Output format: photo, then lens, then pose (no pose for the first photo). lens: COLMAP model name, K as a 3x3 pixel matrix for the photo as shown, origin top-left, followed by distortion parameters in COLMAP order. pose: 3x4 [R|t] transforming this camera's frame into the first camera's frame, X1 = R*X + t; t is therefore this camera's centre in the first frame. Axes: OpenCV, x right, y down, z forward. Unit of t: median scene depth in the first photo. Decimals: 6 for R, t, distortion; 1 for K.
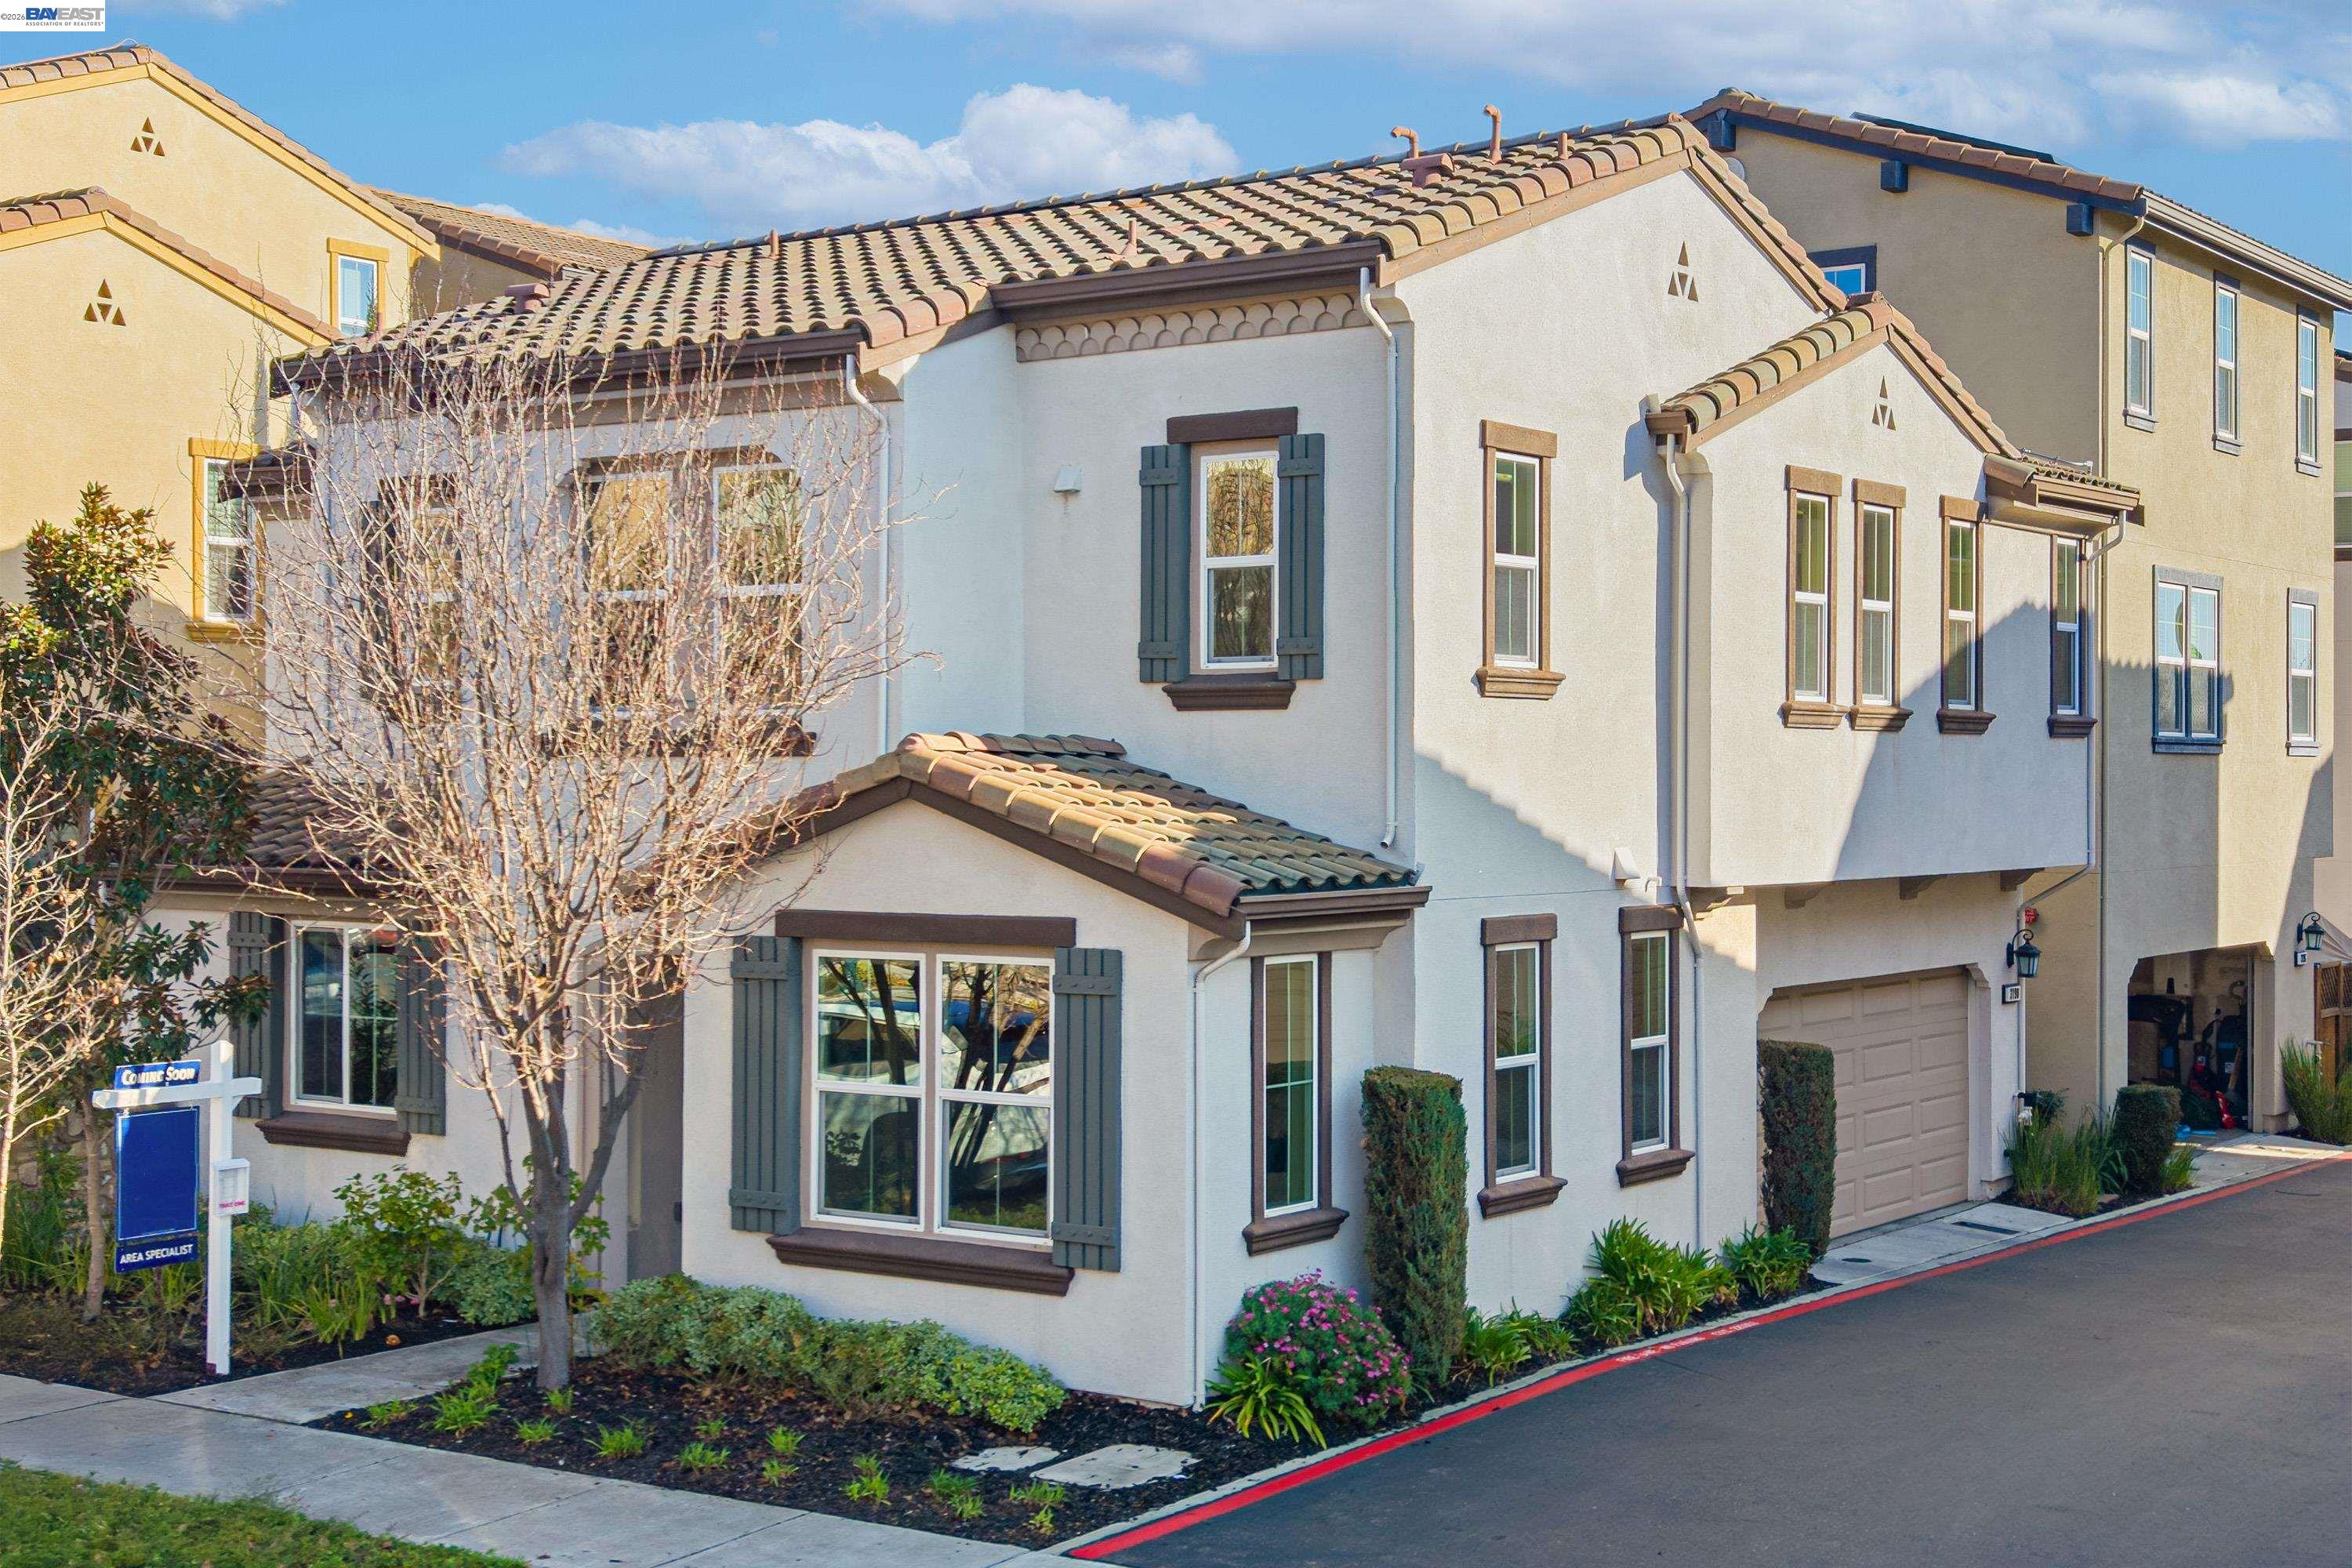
lens RADIAL K [[3135.2, 0, 1176.0], [0, 3135.2, 784.0], [0, 0, 1]] dist [0.015933, -0.020543]
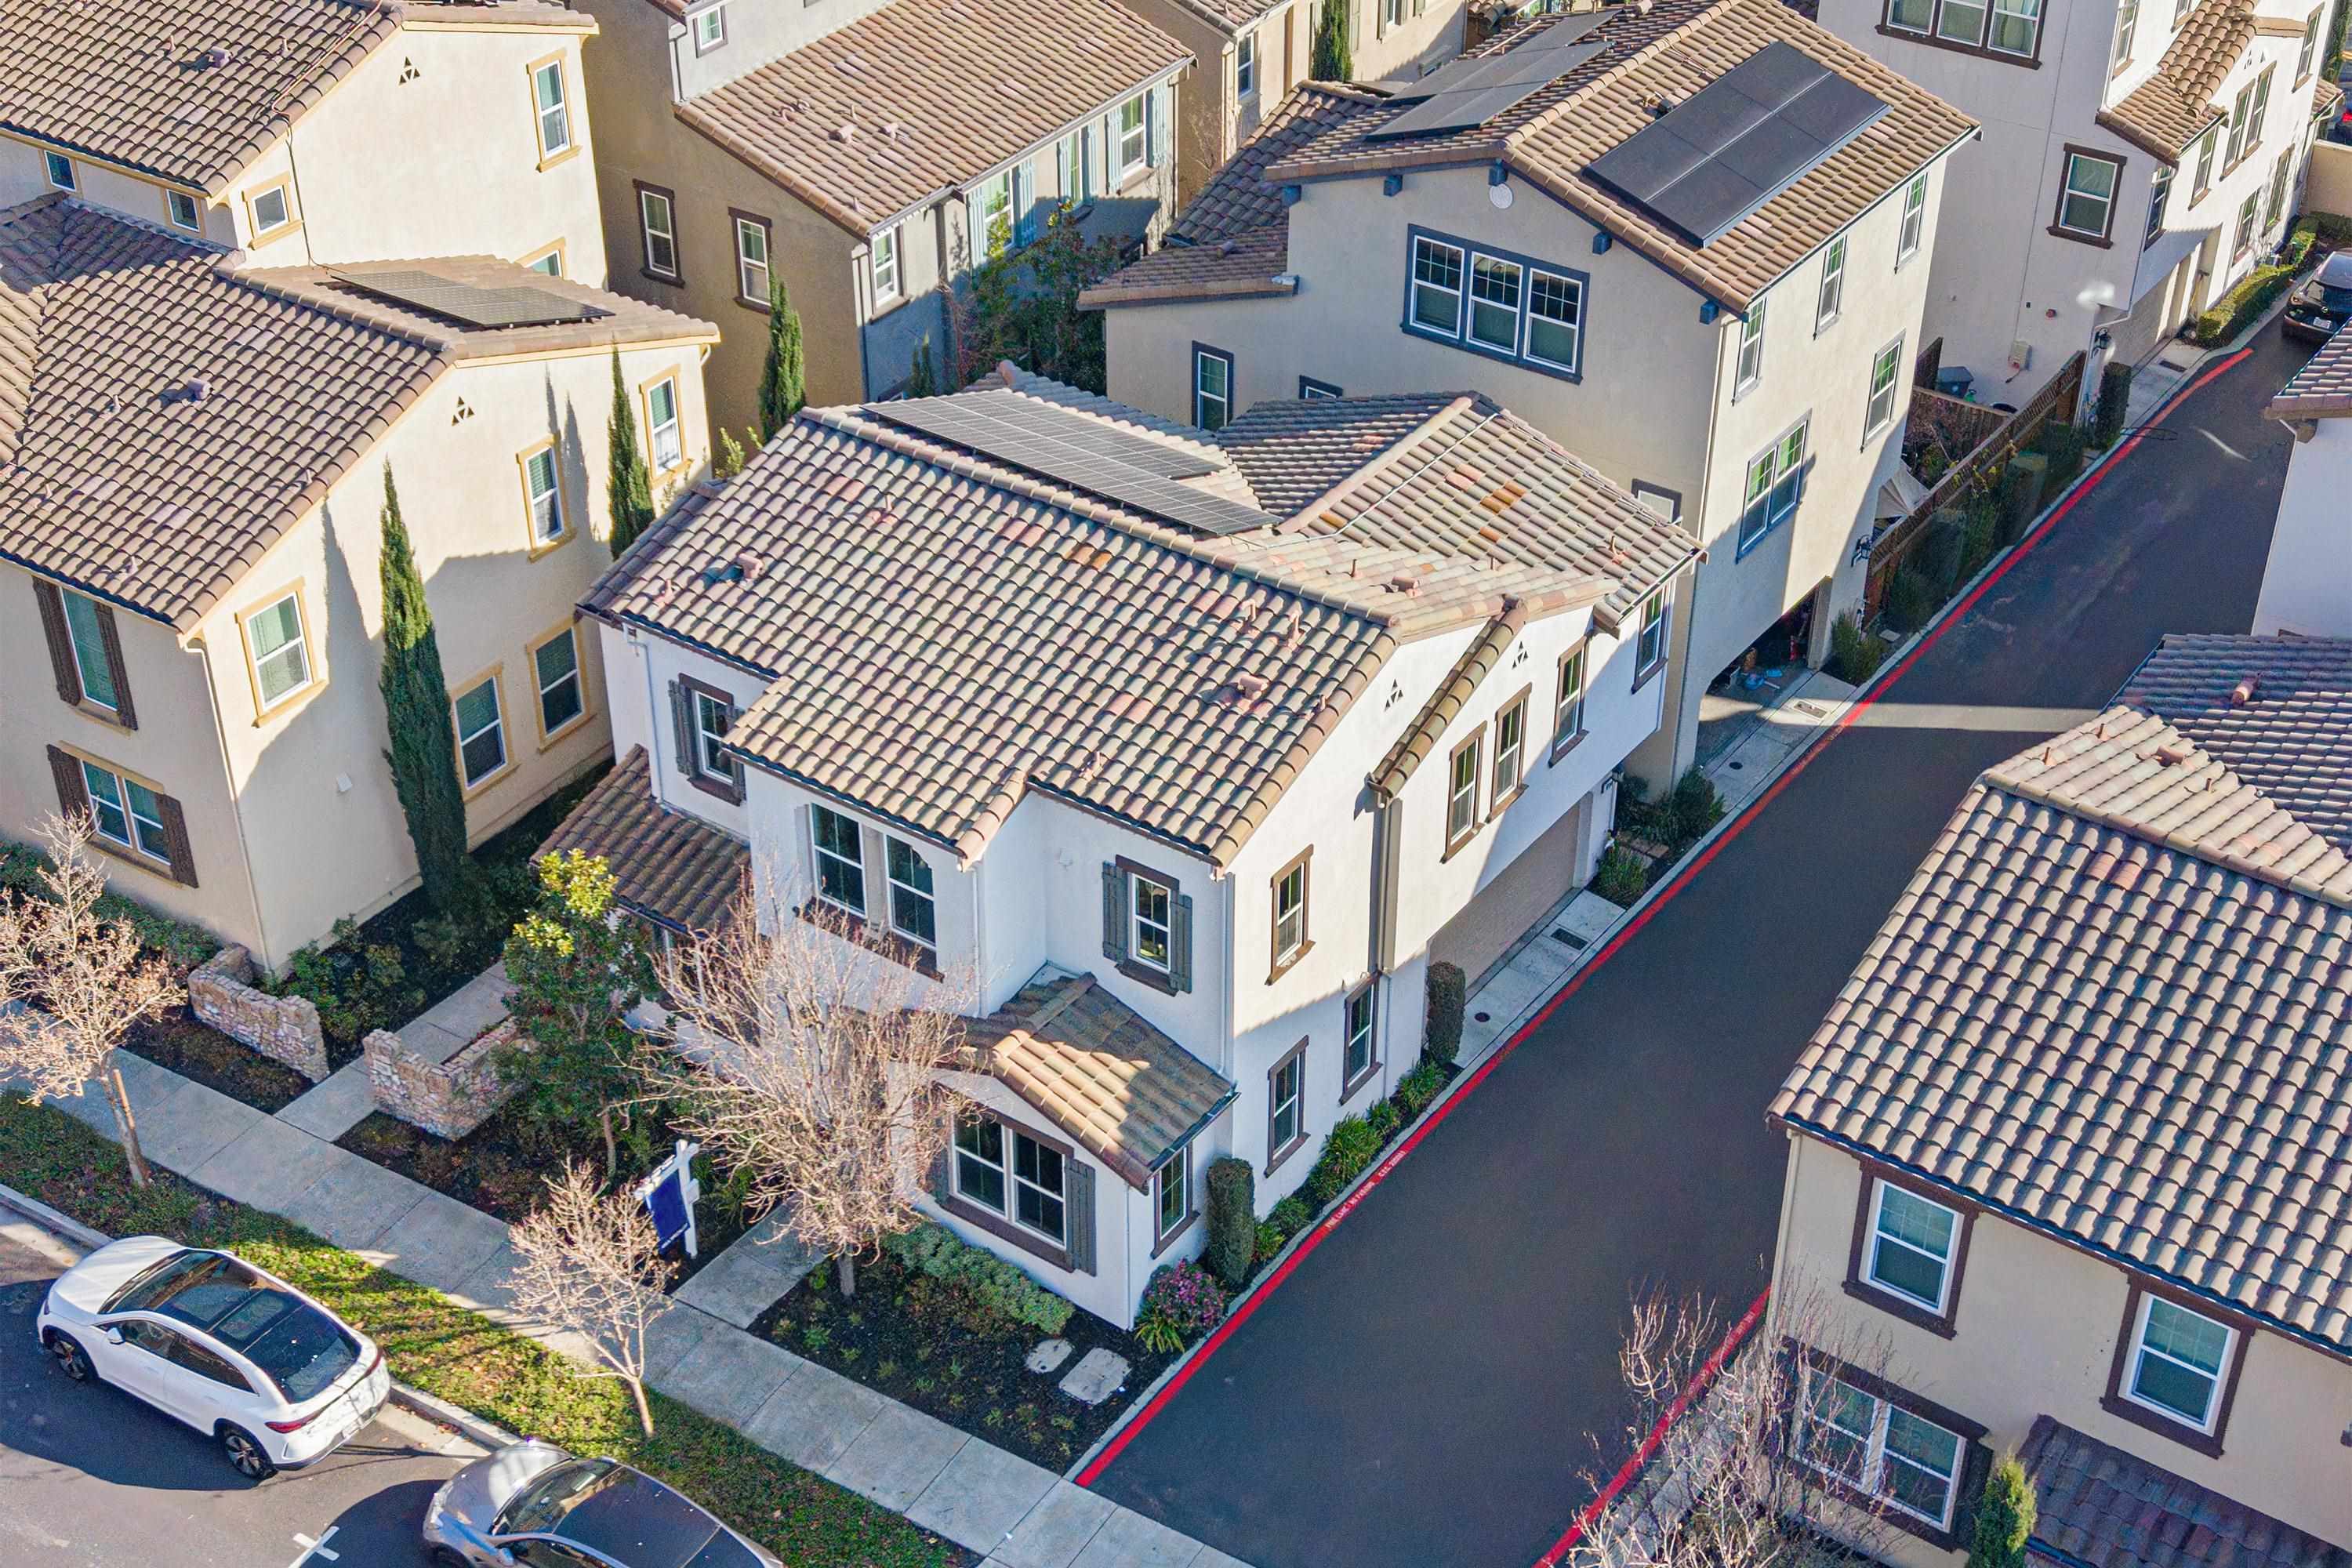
lens RADIAL K [[3135.2, 0, 1176.0], [0, 3135.2, 784.0], [0, 0, 1]] dist [0.015933, -0.020543]
pose [[0.999999, 0.001714, -0.000049, 0.035276], [-0.001389, 0.825911, 0.563799, -1.263380], [0.001007, -0.563798, 0.825912, -0.605742]]
